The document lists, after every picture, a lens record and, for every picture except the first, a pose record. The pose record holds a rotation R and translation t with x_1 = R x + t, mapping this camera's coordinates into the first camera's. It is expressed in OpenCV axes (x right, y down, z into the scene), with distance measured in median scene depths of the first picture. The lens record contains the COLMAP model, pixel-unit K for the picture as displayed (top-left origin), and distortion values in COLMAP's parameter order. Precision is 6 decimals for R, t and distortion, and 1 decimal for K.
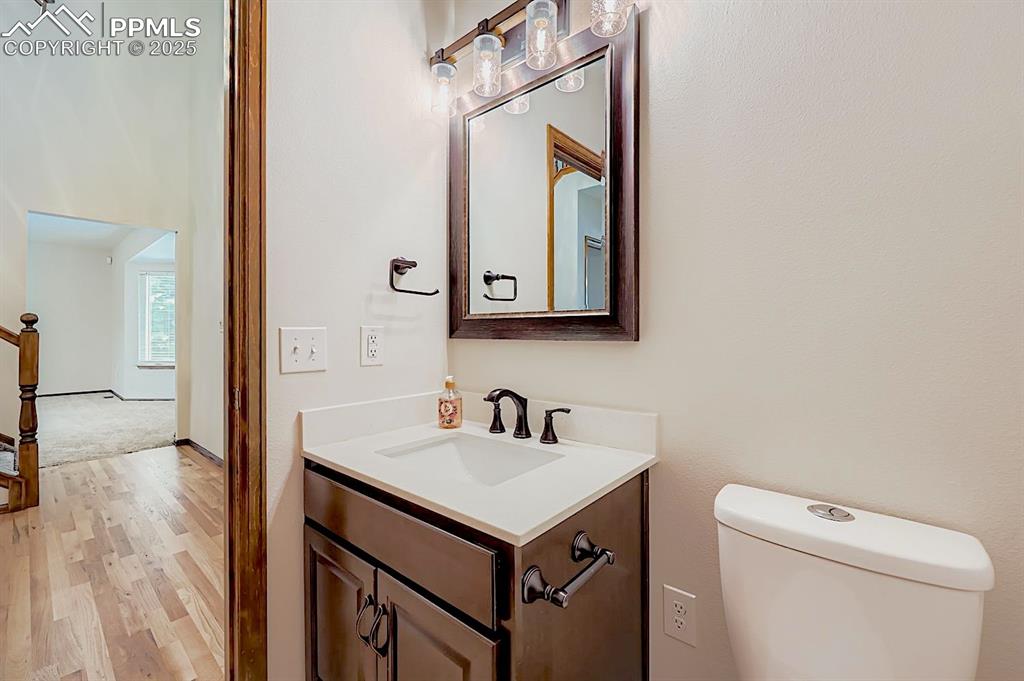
lens RADIAL K [[414.4, 0, 516.8], [0, 414.4, 335.3], [0, 0, 1]] dist [0.000942, 0.000142]
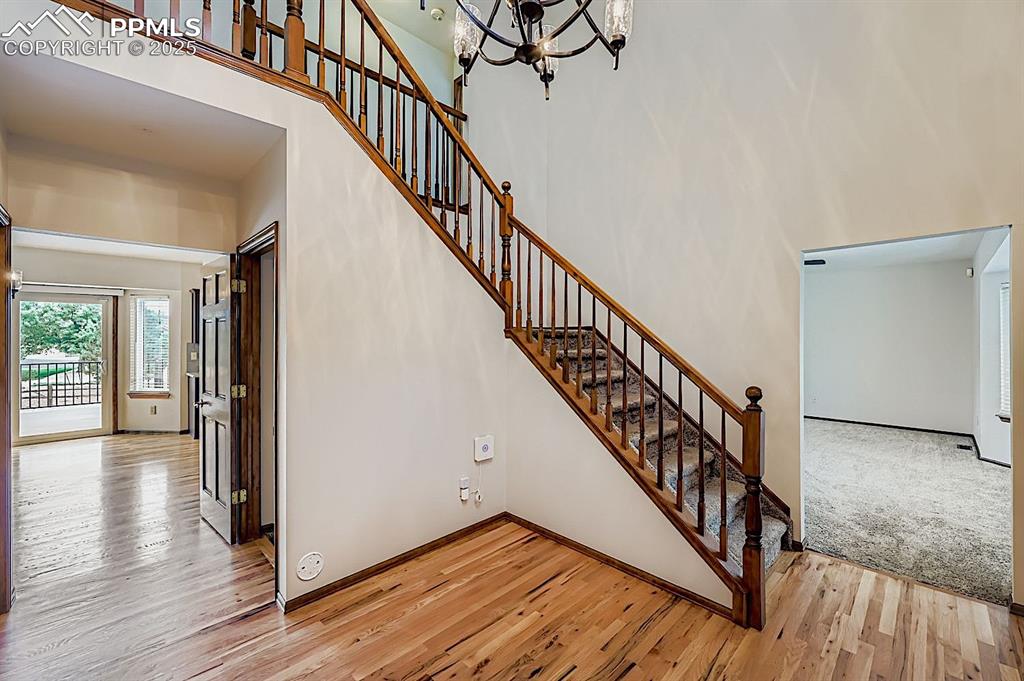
lens RADIAL K [[414.4, 0, 516.8], [0, 414.4, 335.3], [0, 0, 1]] dist [0.000942, 0.000142]
pose [[-0.093961, -0.004519, -0.995566, -0.321104], [-0.005980, 0.999974, -0.003975, -0.146058], [0.995558, 0.005580, -0.093986, 0.611057]]
